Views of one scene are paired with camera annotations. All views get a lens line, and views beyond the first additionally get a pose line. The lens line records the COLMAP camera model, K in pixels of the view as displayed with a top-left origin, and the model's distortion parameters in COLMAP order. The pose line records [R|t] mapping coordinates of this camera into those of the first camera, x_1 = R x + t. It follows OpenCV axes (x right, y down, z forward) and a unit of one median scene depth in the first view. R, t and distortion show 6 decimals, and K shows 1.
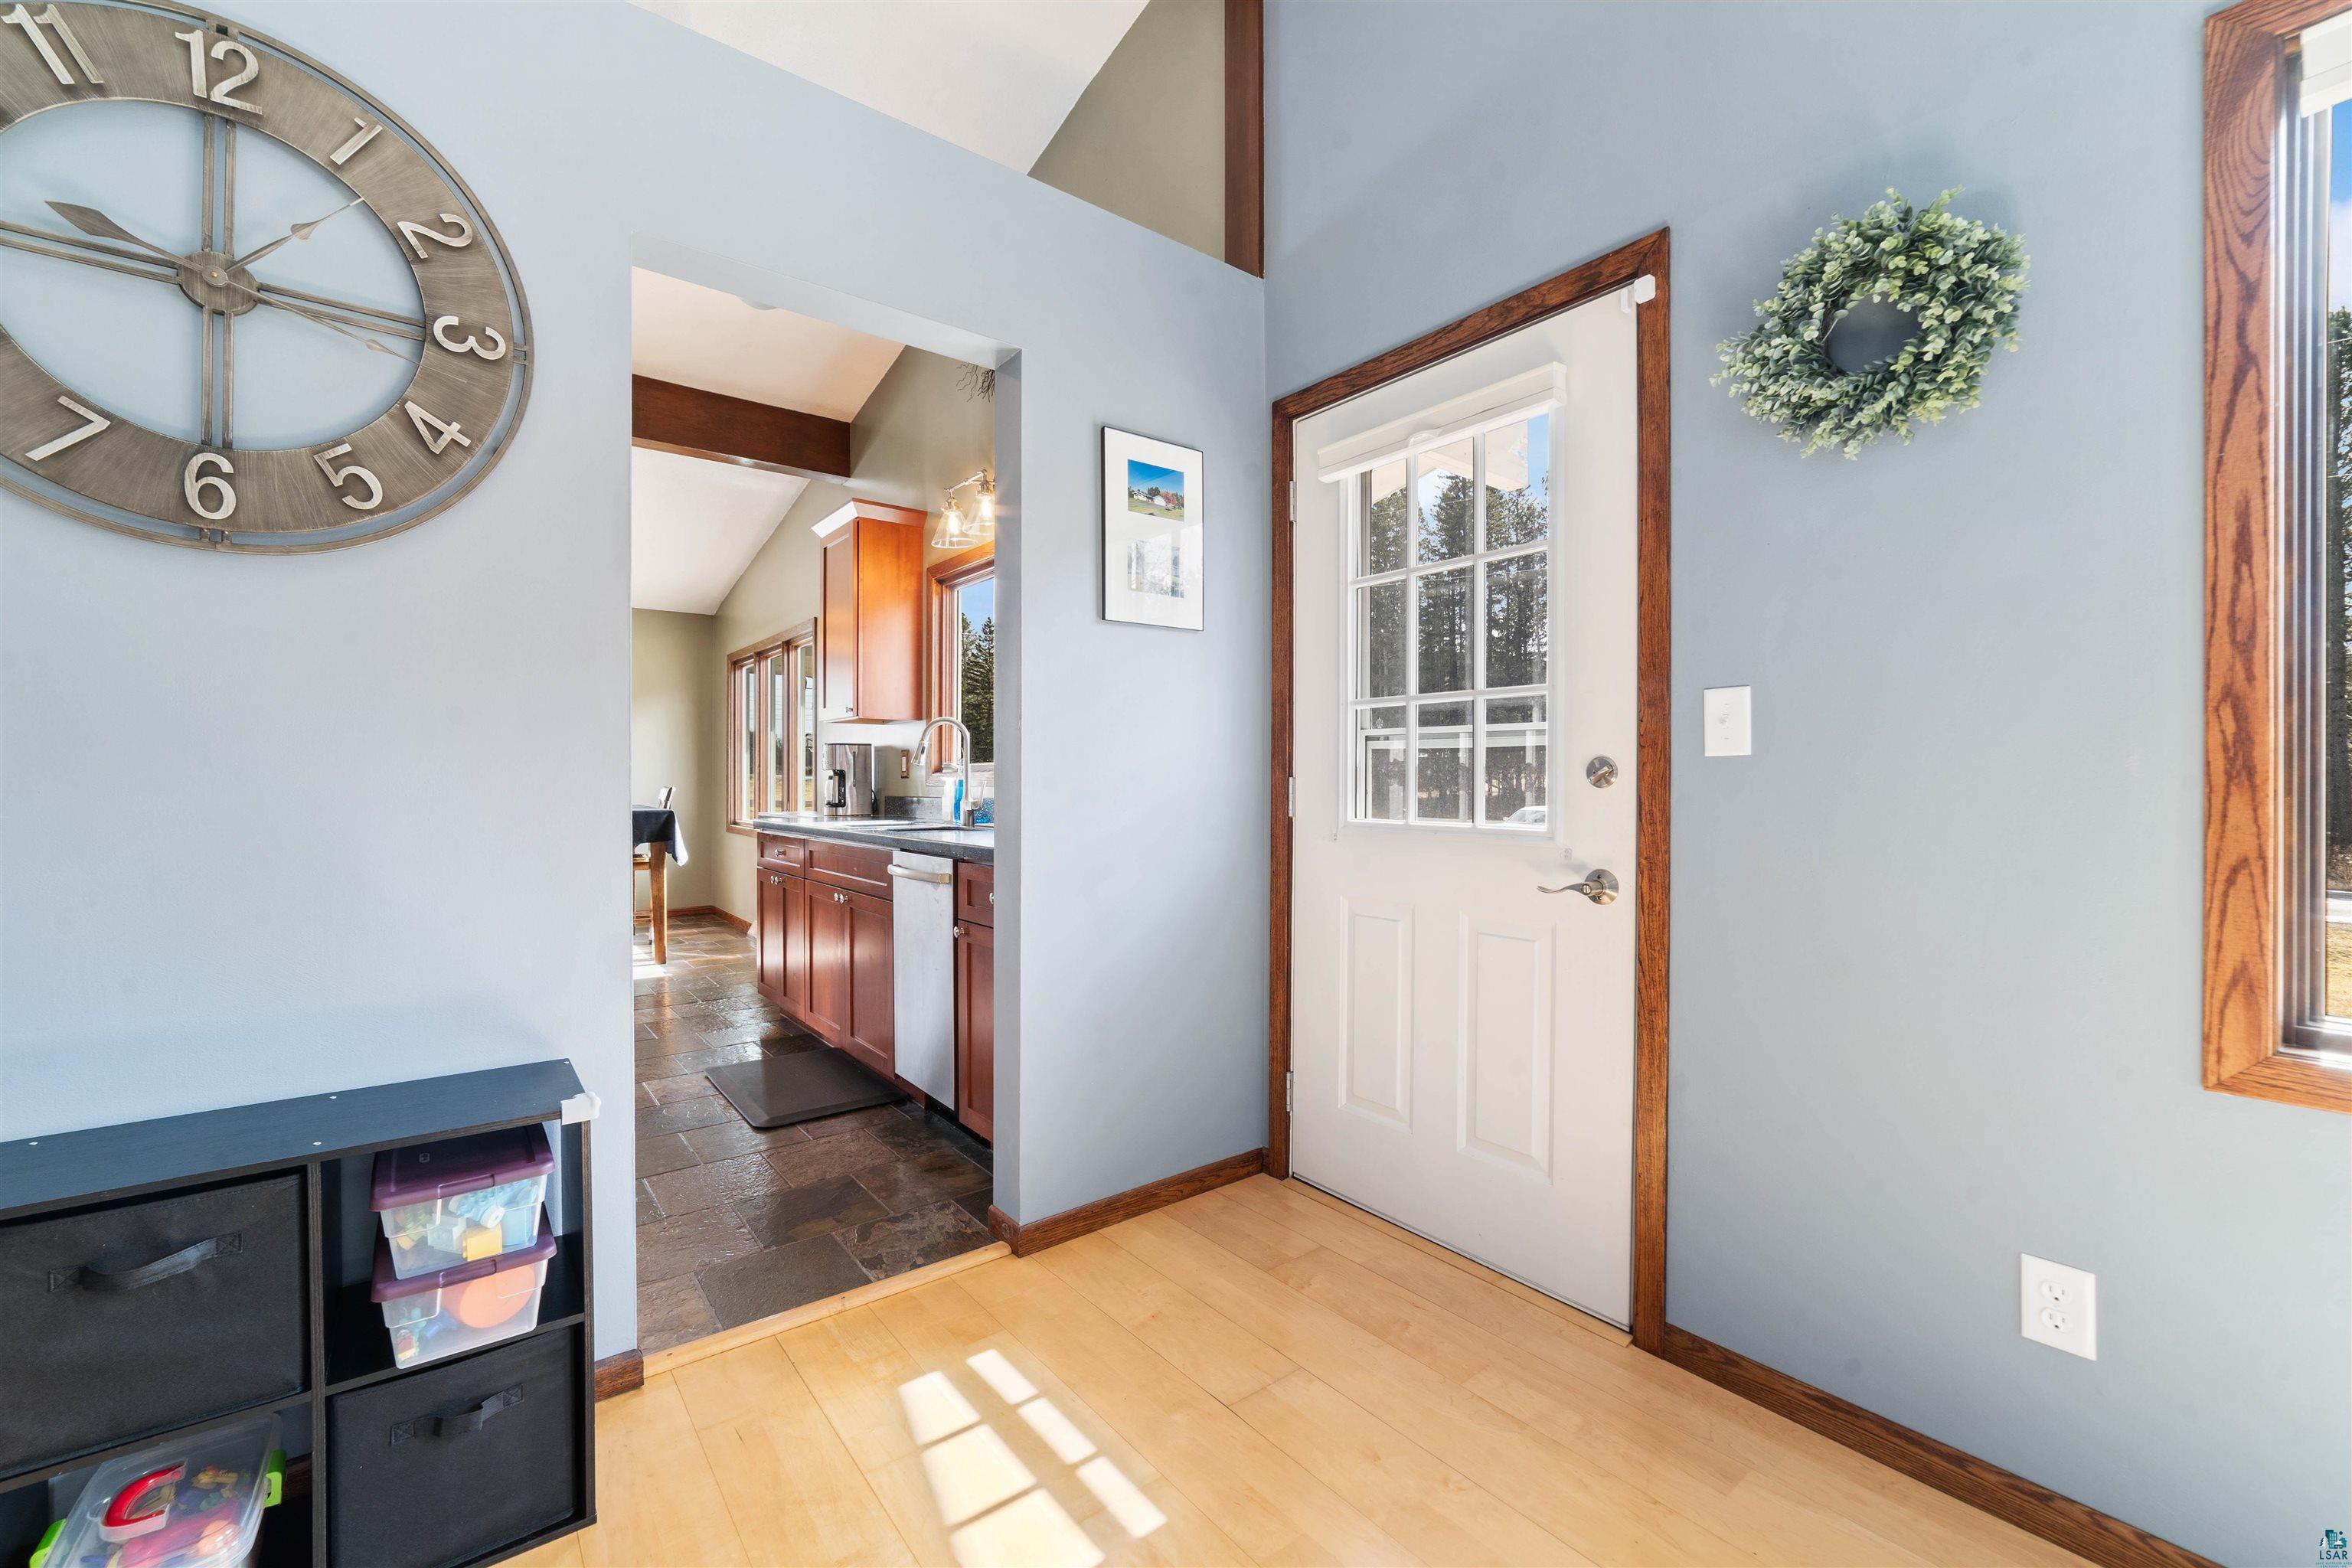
lens RADIAL K [[959.8, 0, 1164.4], [0, 959.8, 782.2], [0, 0, 1]] dist [-0.000304, 0.000043]
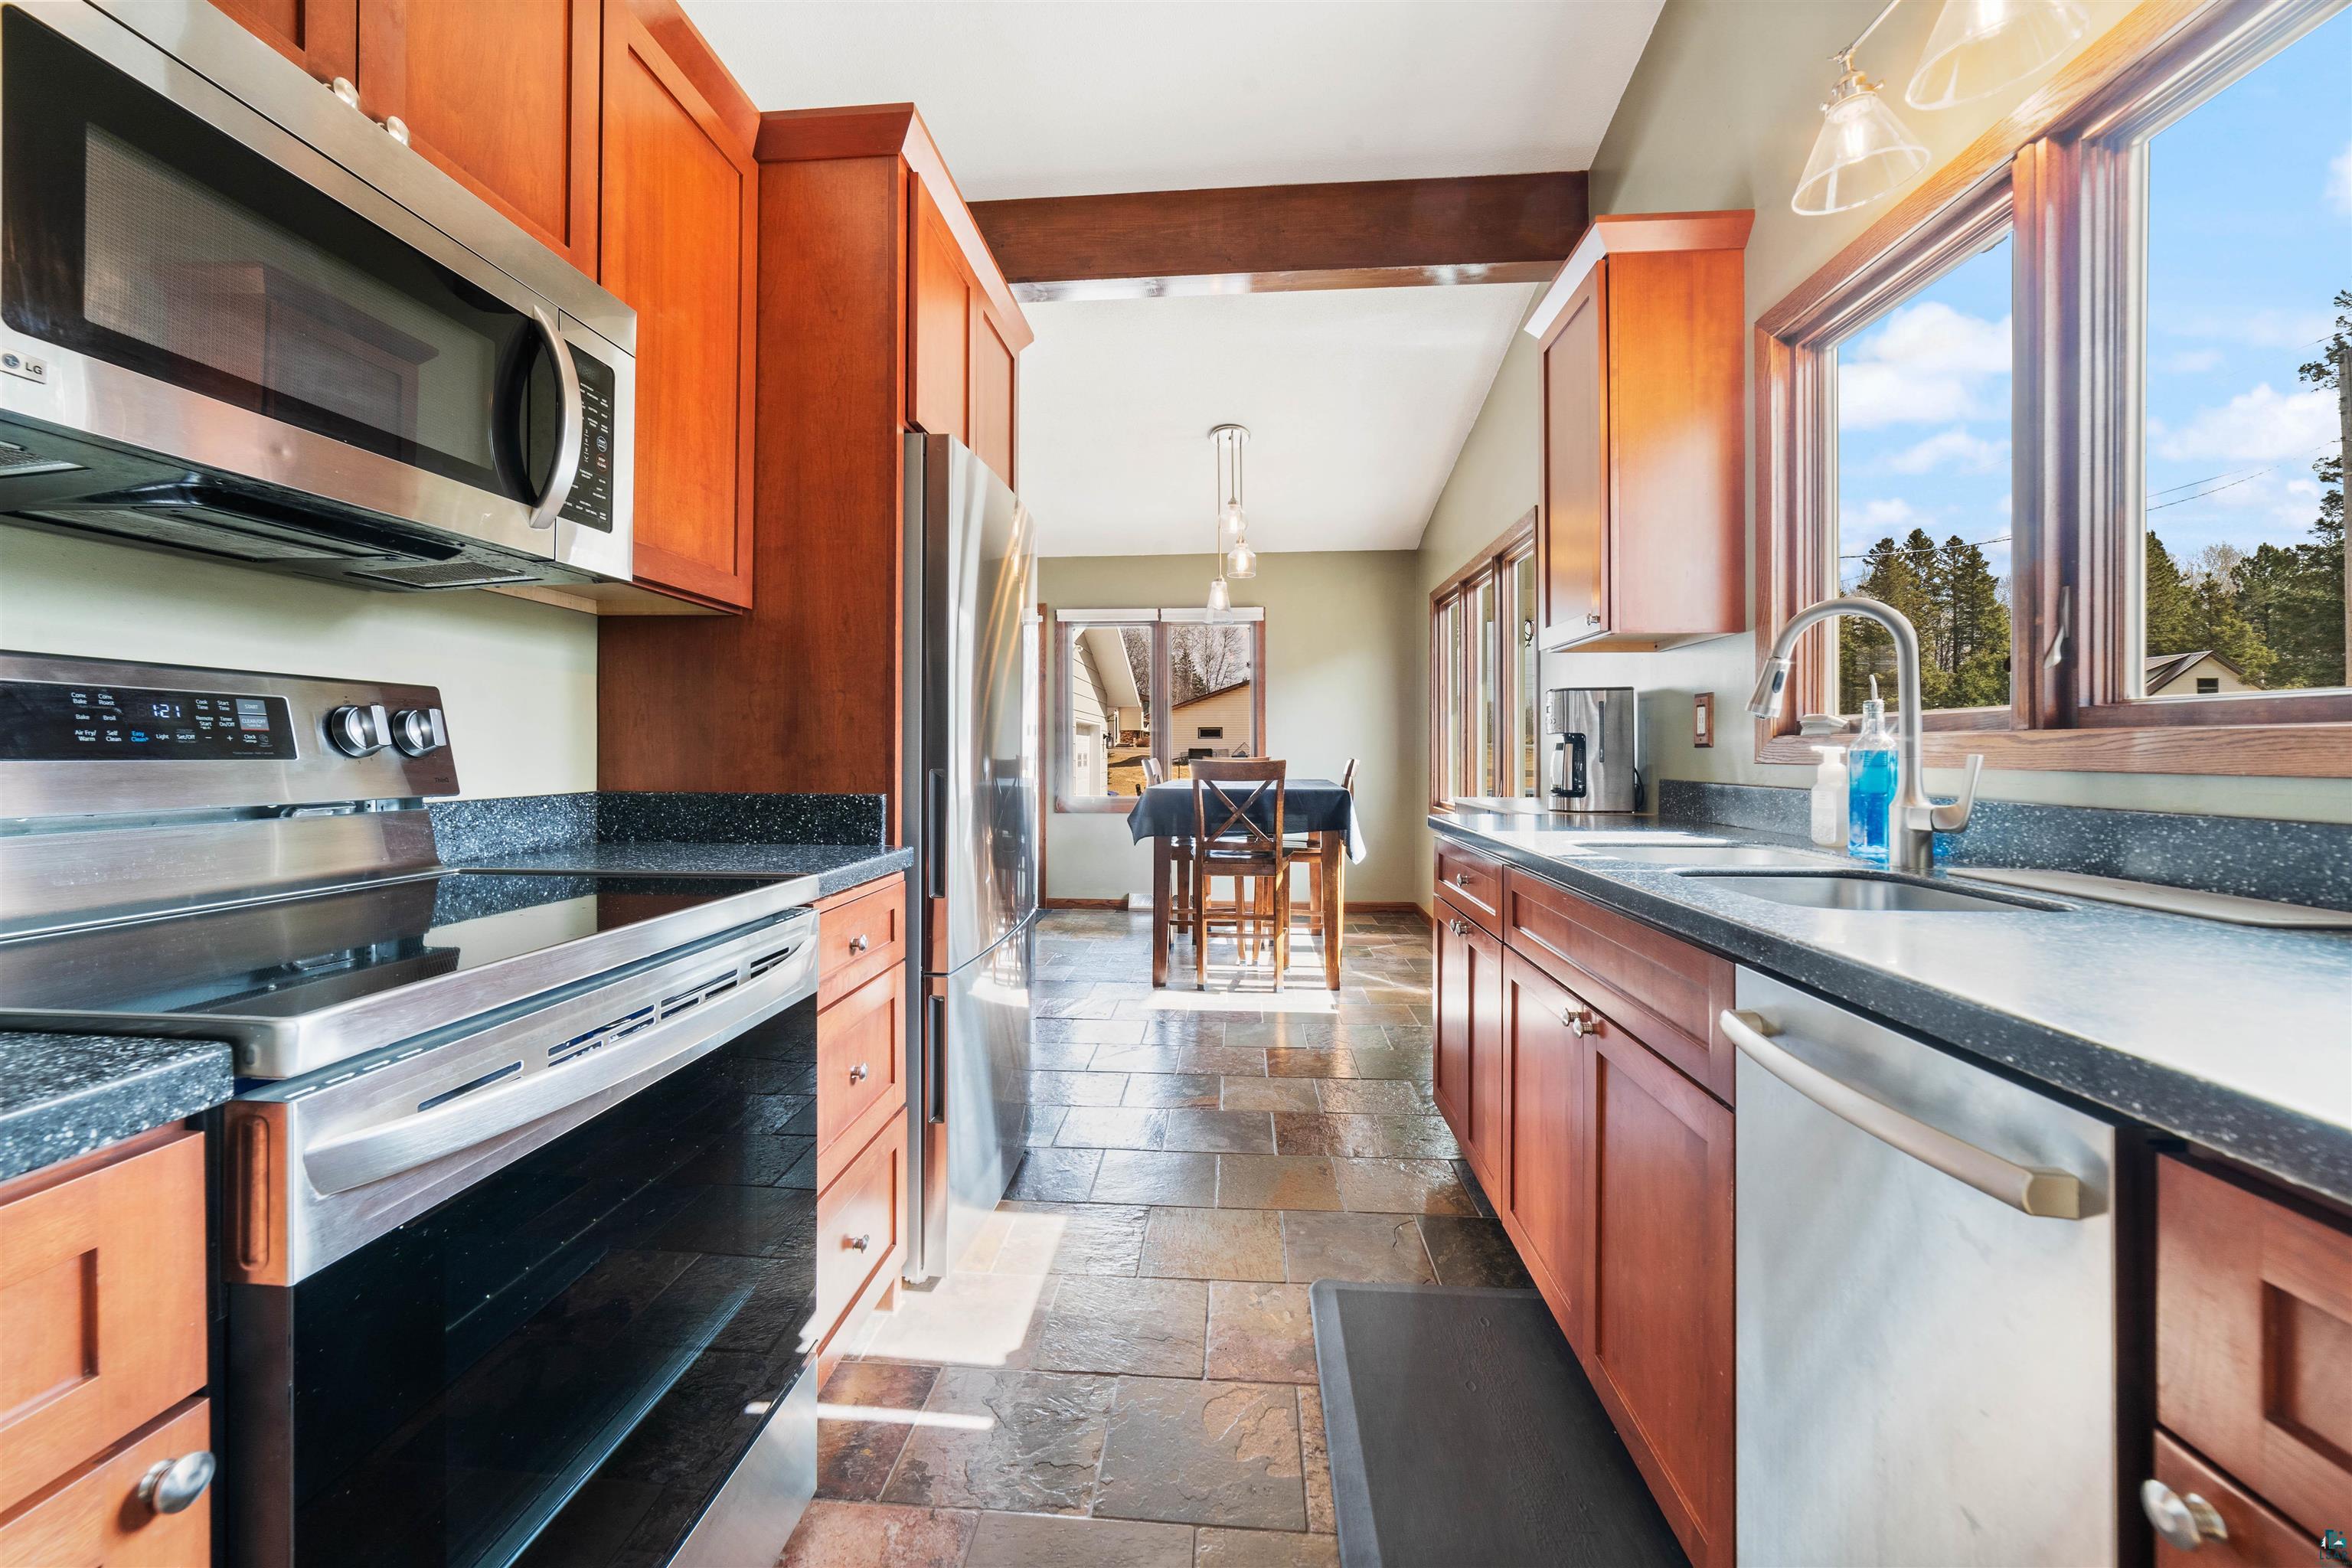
lens RADIAL K [[920.4, 0, 1163.1], [0, 920.4, 740.3], [0, 0, 1]] dist [-0.014739, 0.000115]
pose [[0.732440, -0.005134, -0.680812, -0.151851], [-0.003236, 0.999934, -0.011022, -0.001801], [0.680824, 0.010276, 0.732375, 0.449921]]
